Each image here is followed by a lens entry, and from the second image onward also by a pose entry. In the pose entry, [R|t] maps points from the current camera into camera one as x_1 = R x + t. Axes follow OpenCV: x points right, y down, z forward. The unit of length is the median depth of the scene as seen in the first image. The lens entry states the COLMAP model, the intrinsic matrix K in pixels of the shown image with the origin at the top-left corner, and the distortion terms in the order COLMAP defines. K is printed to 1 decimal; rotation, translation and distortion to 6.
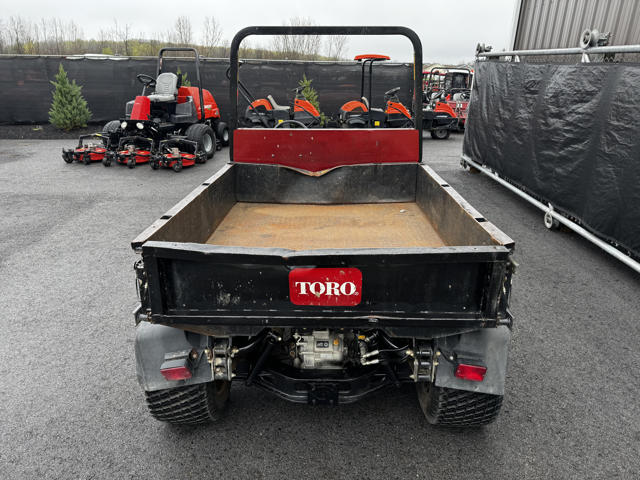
lens RADIAL K [[448.4, 0, 318.5], [0, 448.4, 243.6], [0, 0, 1]] dist [0.060961, -0.078653]
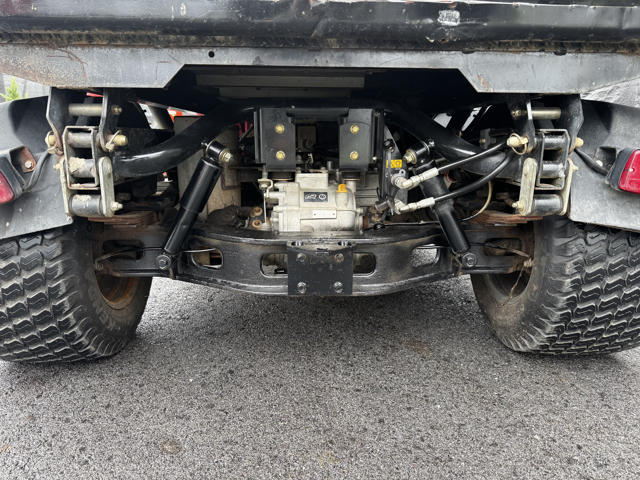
lens RADIAL K [[448.4, 0, 319.0], [0, 448.4, 242.2], [0, 0, 1]] dist [0.060961, -0.078653]
pose [[0.998206, -0.008380, 0.059277, -0.019182], [0.015445, 0.992682, -0.119764, 0.361280], [-0.057839, 0.120464, 0.991031, 0.532577]]
